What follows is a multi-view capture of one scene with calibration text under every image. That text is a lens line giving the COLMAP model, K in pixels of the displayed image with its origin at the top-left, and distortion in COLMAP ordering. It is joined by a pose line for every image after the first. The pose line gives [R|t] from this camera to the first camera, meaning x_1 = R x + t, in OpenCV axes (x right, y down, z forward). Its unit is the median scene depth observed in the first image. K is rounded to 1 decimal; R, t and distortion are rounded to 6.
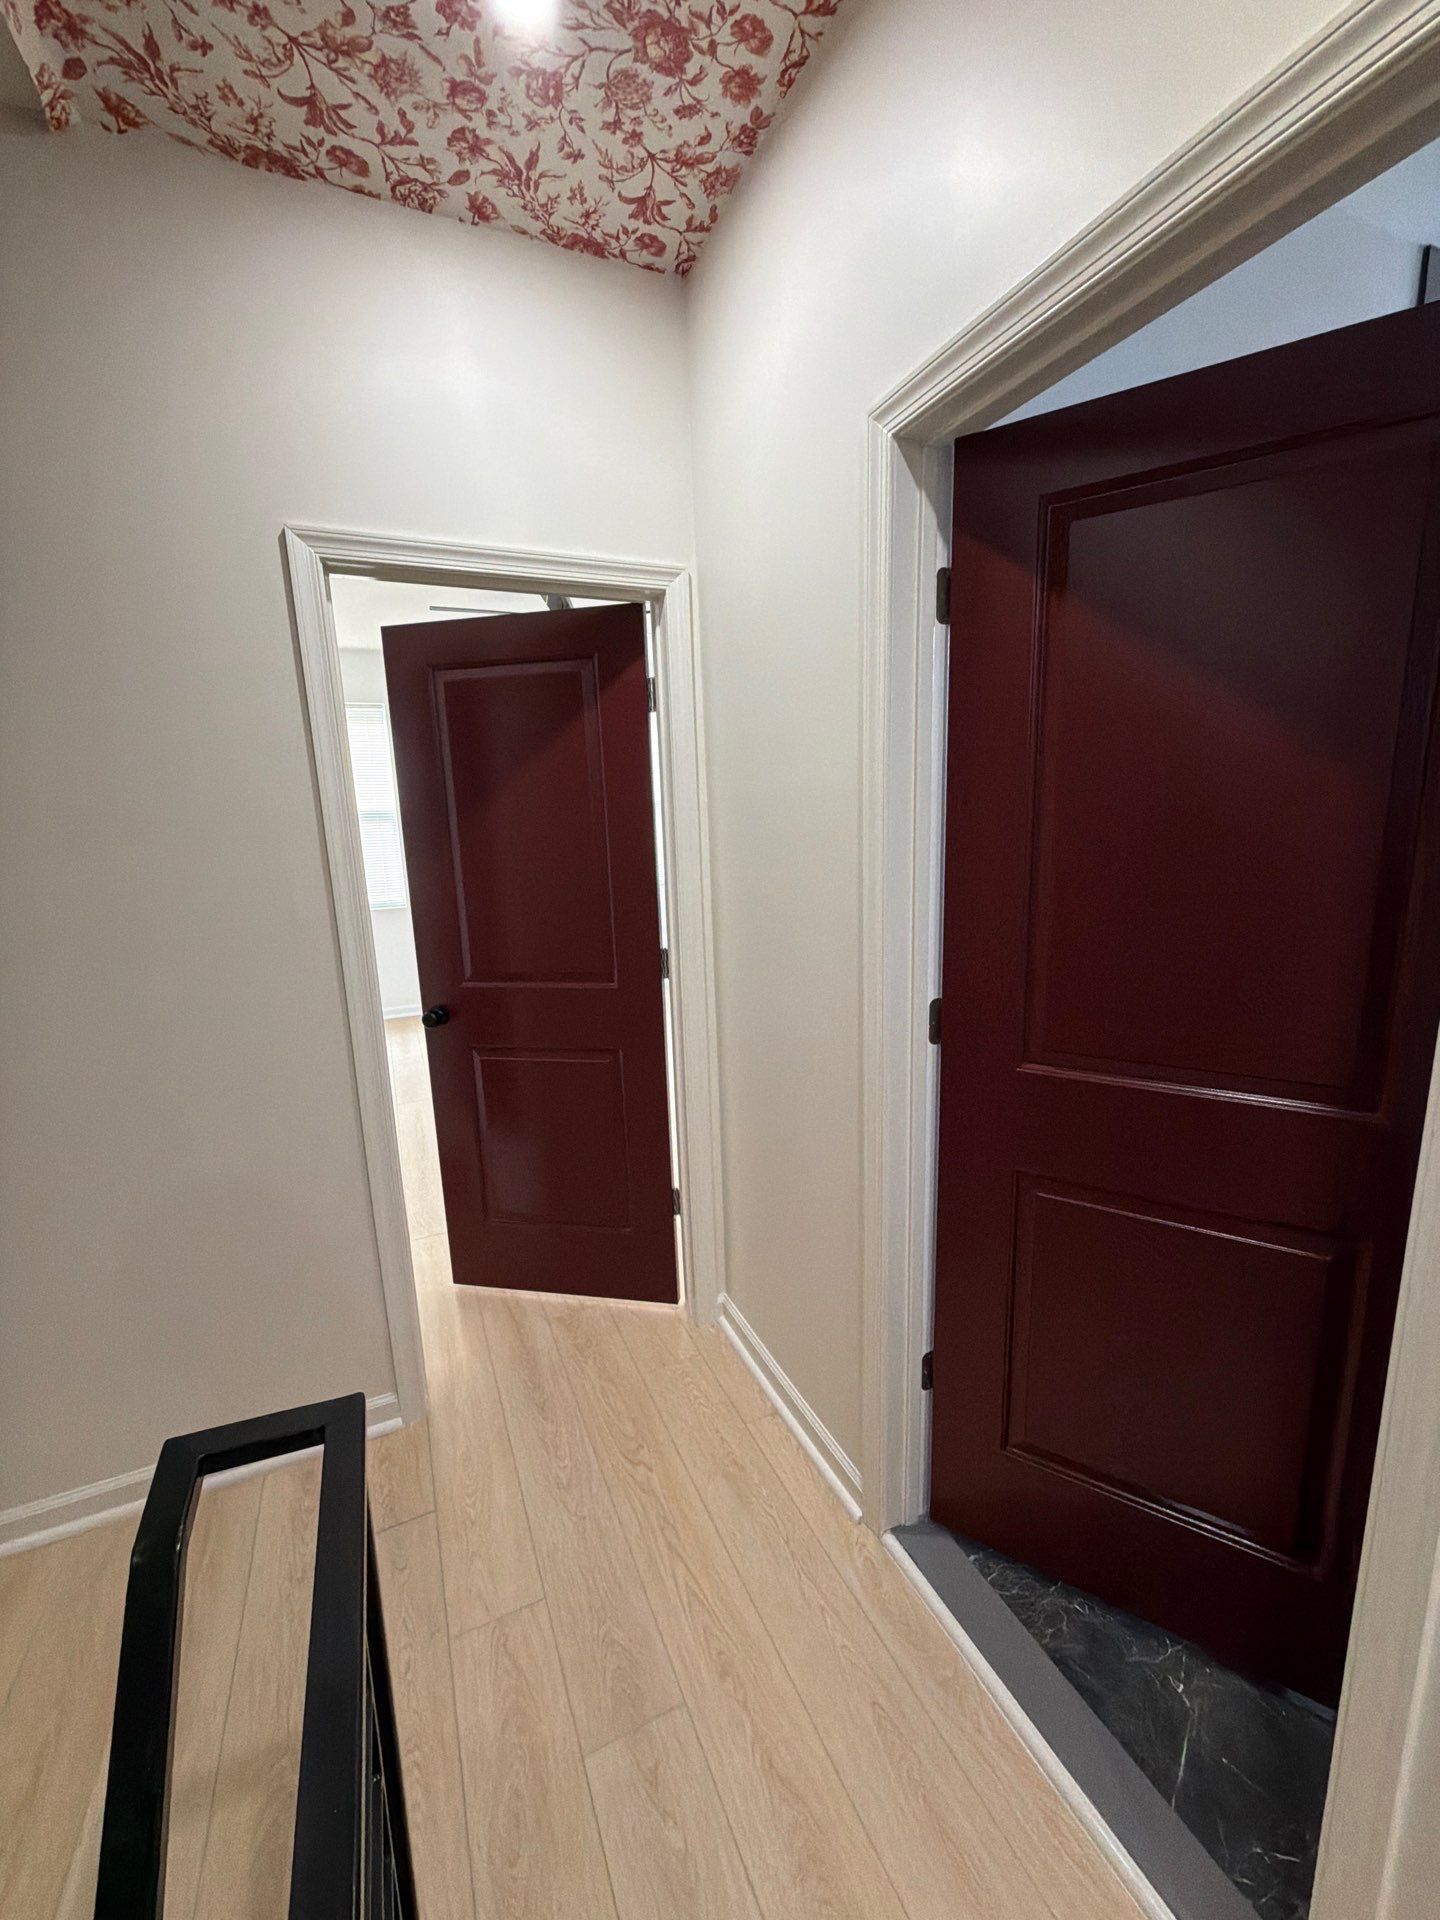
lens RADIAL K [[769.6, 0, 717.1], [0, 769.6, 964.3], [0, 0, 1]] dist [0.001629, 0.000045]
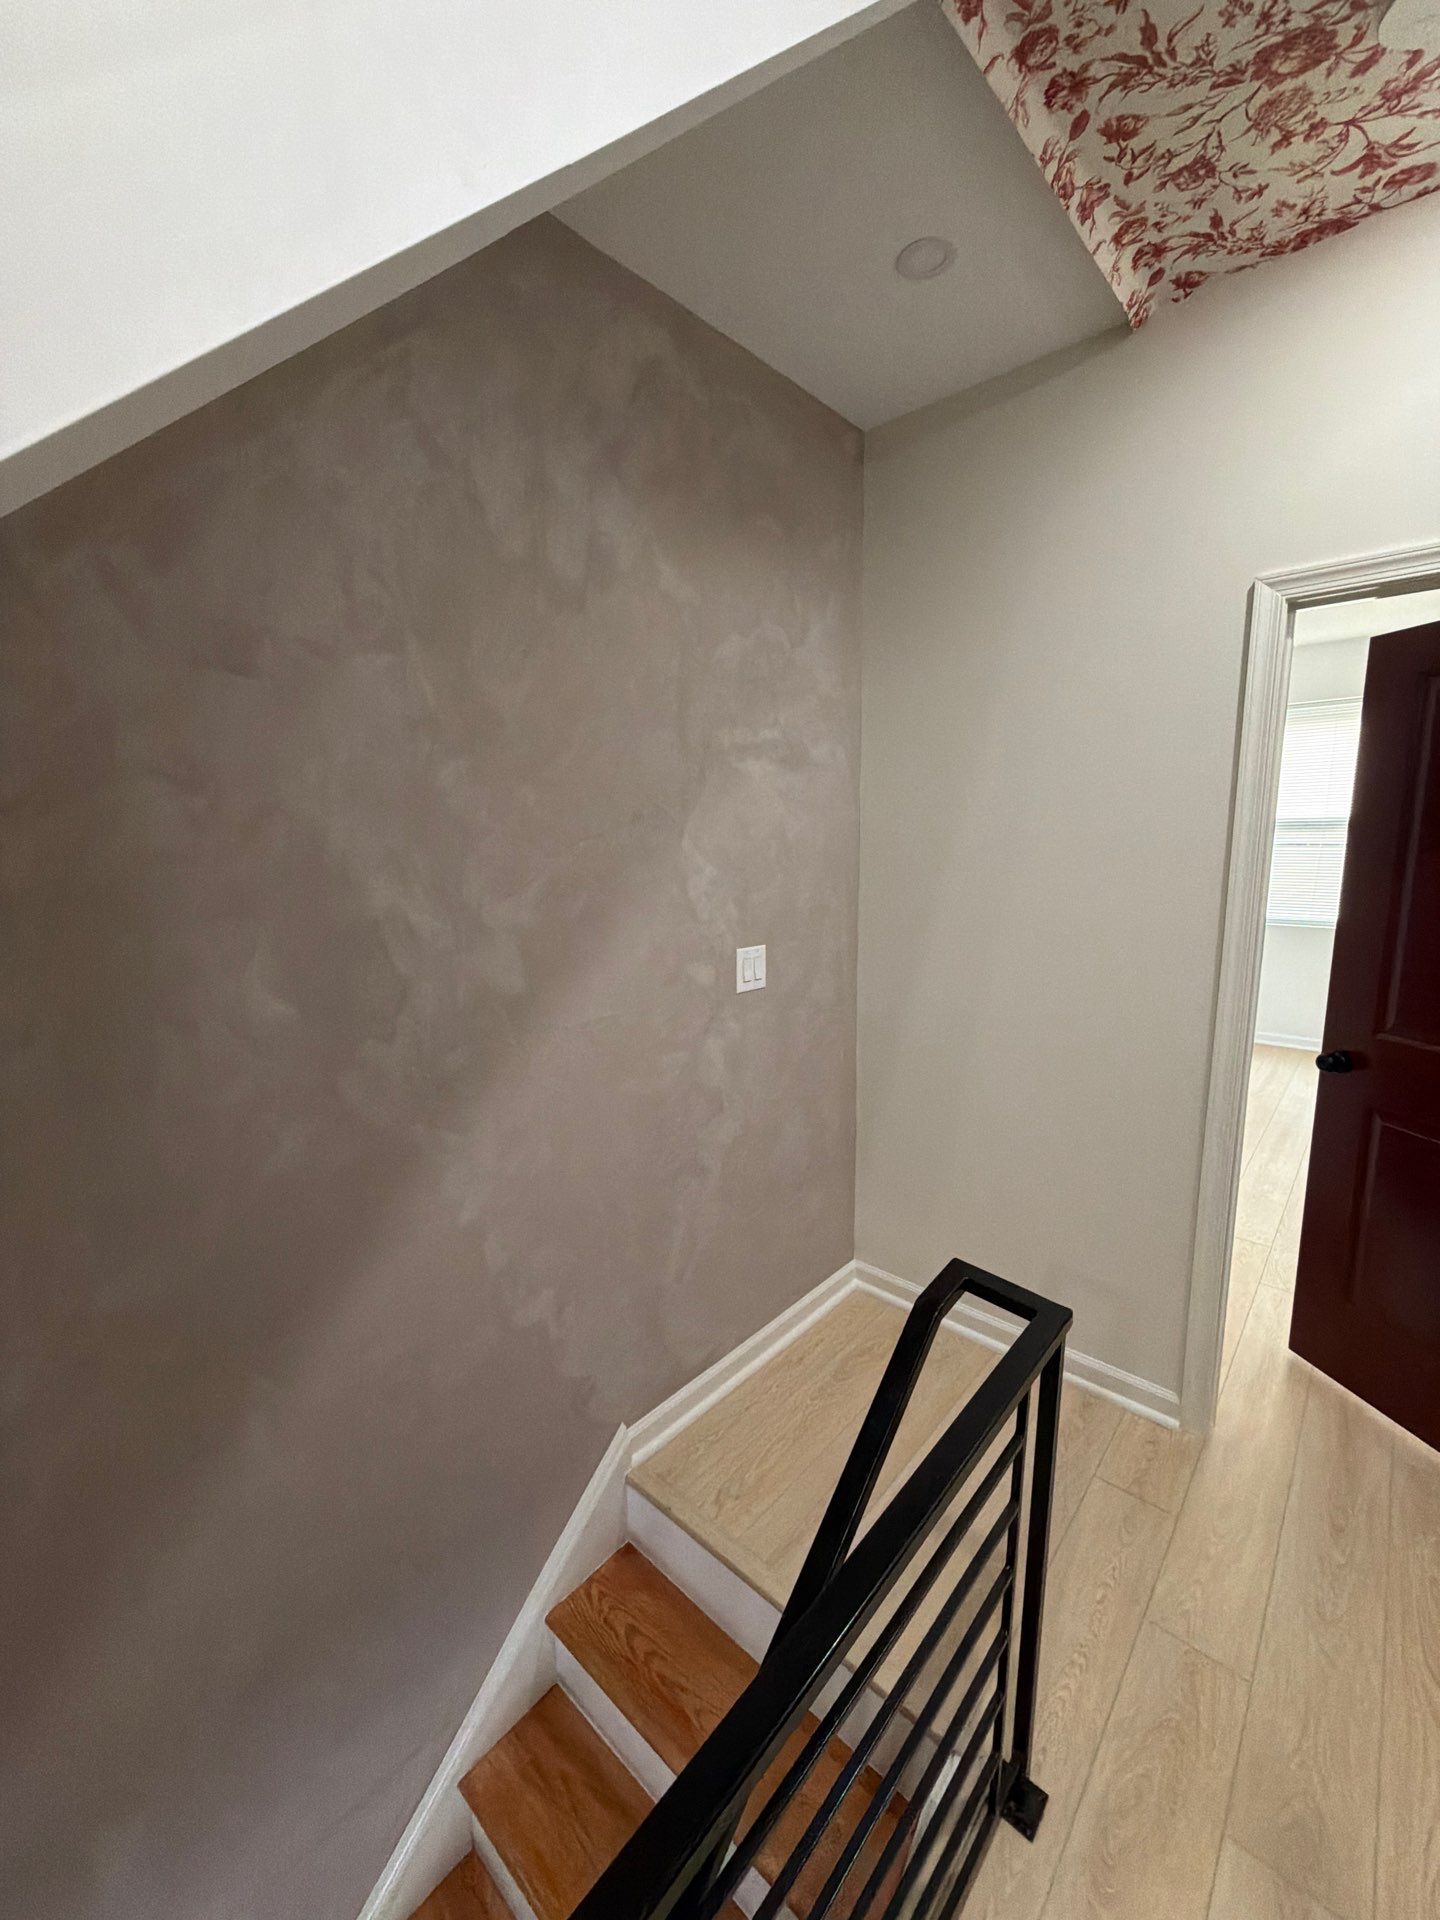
lens RADIAL K [[769.6, 0, 715.6], [0, 769.6, 957.1], [0, 0, 1]] dist [0.001629, 0.000045]
pose [[0.406671, 0.163377, -0.898847, 0.208647], [-0.170541, 0.980161, 0.100998, -0.031247], [0.897516, 0.112217, 0.426465, -0.091048]]
